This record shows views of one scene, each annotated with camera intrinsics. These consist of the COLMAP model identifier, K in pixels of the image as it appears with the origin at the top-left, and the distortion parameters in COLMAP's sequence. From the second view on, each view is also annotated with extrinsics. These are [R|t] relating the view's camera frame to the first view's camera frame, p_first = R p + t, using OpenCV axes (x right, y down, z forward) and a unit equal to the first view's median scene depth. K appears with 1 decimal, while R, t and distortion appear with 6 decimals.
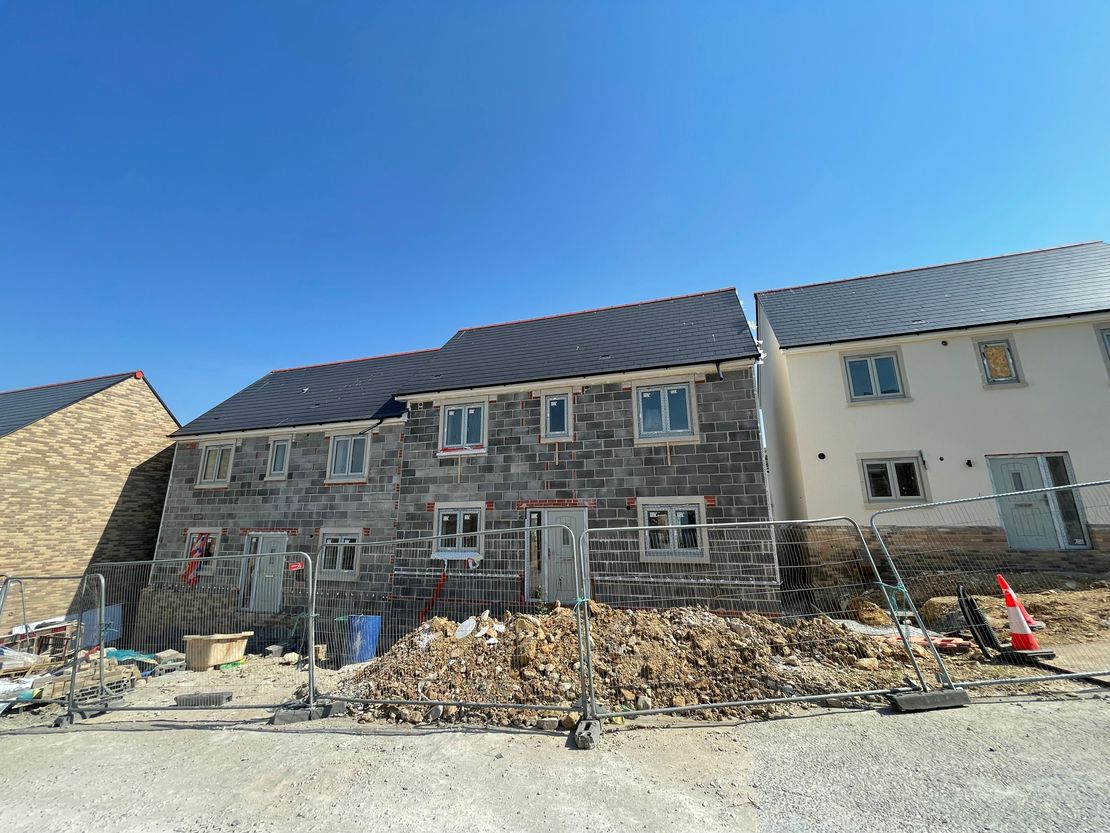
lens RADIAL K [[448.4, 0, 555.6], [0, 448.4, 421.4], [0, 0, 1]] dist [0.000976, 0.000204]
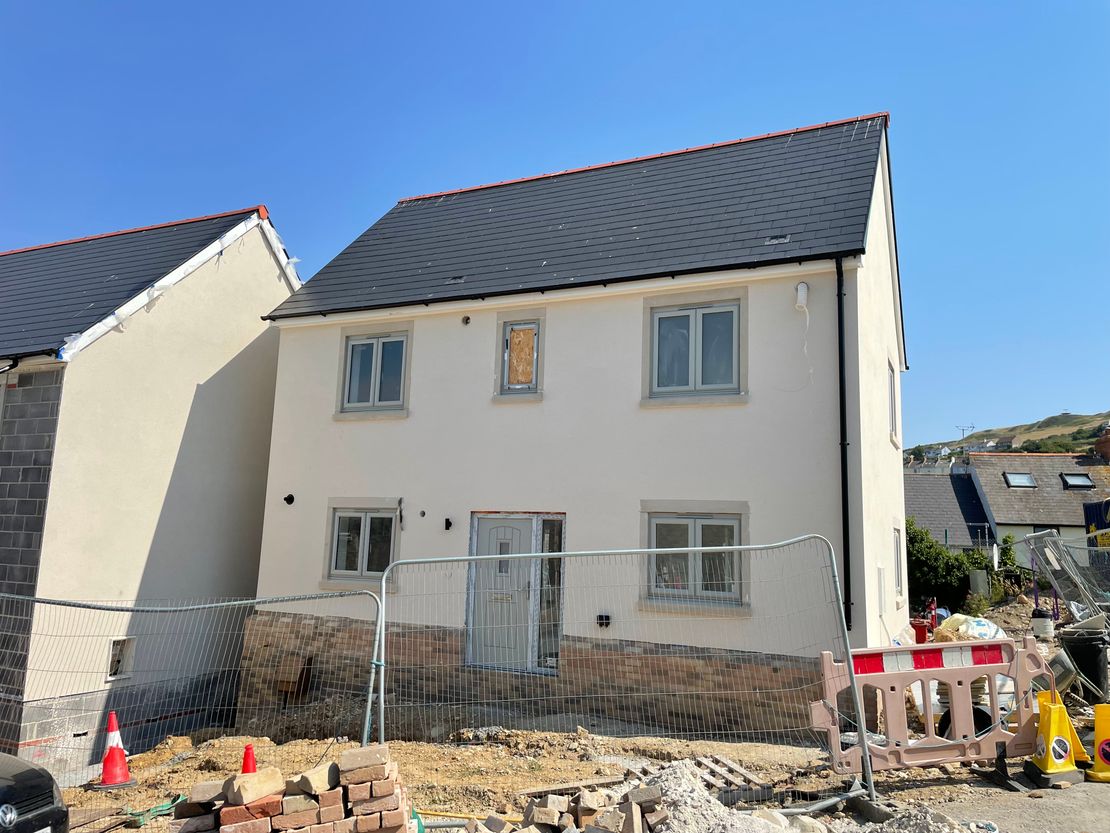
lens RADIAL K [[856.1, 0, 552.2], [0, 856.1, 408.1], [0, 0, 1]] dist [0.060432, -0.005743]
pose [[0.990097, 0.021973, -0.138658, 1.191674], [-0.013440, 0.997974, 0.062181, -0.136081], [0.139743, -0.059702, 0.988386, -0.127570]]
